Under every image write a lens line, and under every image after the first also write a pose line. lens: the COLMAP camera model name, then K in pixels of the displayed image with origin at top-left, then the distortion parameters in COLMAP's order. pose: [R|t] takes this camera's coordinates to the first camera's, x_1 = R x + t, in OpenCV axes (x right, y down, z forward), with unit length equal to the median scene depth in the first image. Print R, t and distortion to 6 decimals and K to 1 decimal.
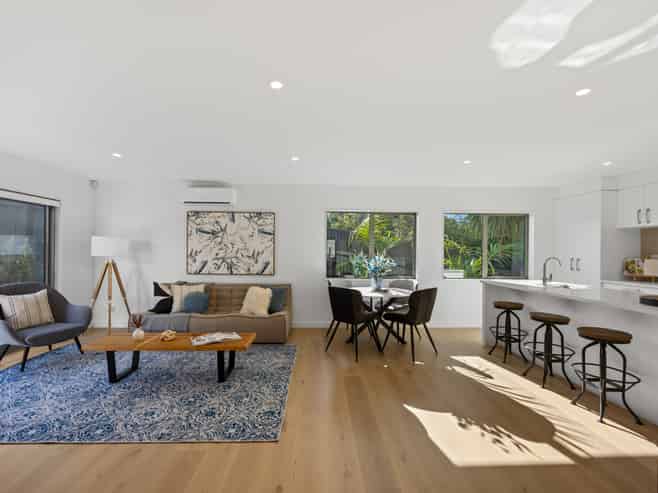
lens RADIAL K [[288.7, 0, 328.7], [0, 288.7, 252.9], [0, 0, 1]] dist [-0.004980, 0.001020]
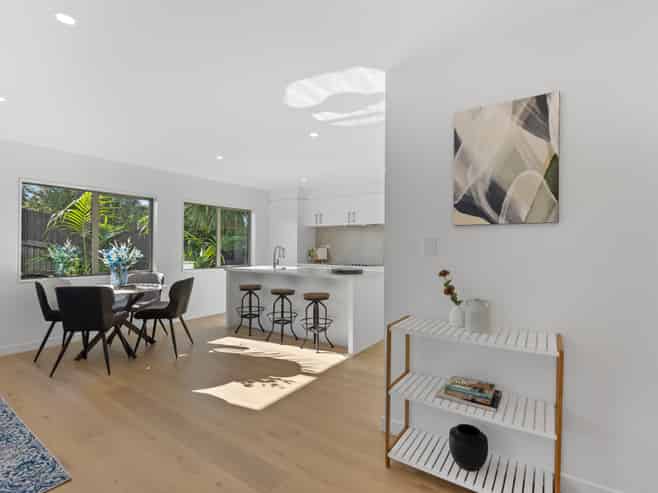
lens RADIAL K [[318.9, 0, 326.8], [0, 318.9, 249.6], [0, 0, 1]] dist [-0.006109, -0.000913]
pose [[0.600991, -0.011268, 0.799176, -0.170810], [0.002283, 0.999921, 0.012382, 0.008972], [-0.799253, -0.005617, 0.600969, -0.023044]]
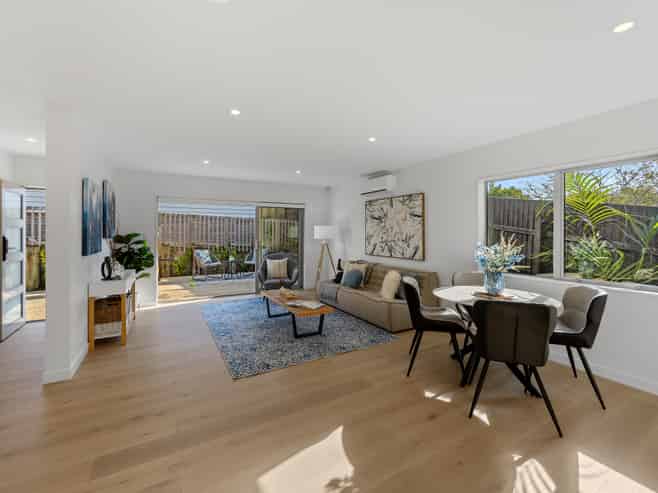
lens RADIAL K [[288.7, 0, 330.3], [0, 288.7, 242.6], [0, 0, 1]] dist [-0.004980, 0.001020]
pose [[0.463137, 0.022079, -0.886011, 0.496985], [0.005190, 0.999605, 0.027622, -0.008779], [0.886271, -0.017391, 0.462840, 0.322191]]
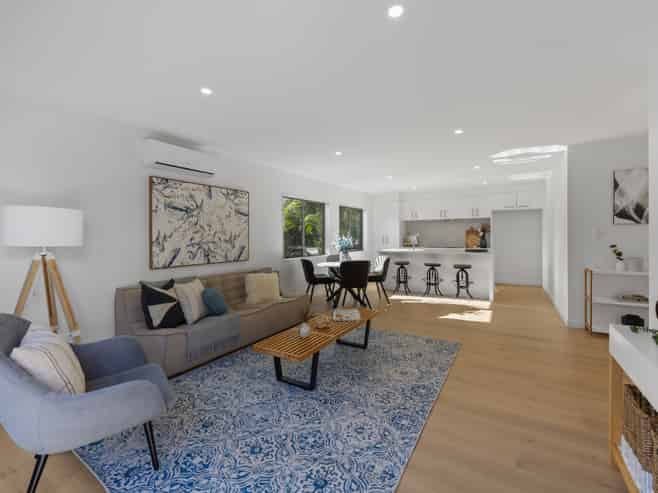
lens RADIAL K [[288.7, 0, 329.3], [0, 288.7, 243.2], [0, 0, 1]] dist [-0.004980, 0.001020]
pose [[0.566257, -0.035868, 0.823448, -0.813245], [0.016974, 0.999348, 0.031857, -0.002079], [-0.824054, -0.004062, 0.566497, 0.279508]]
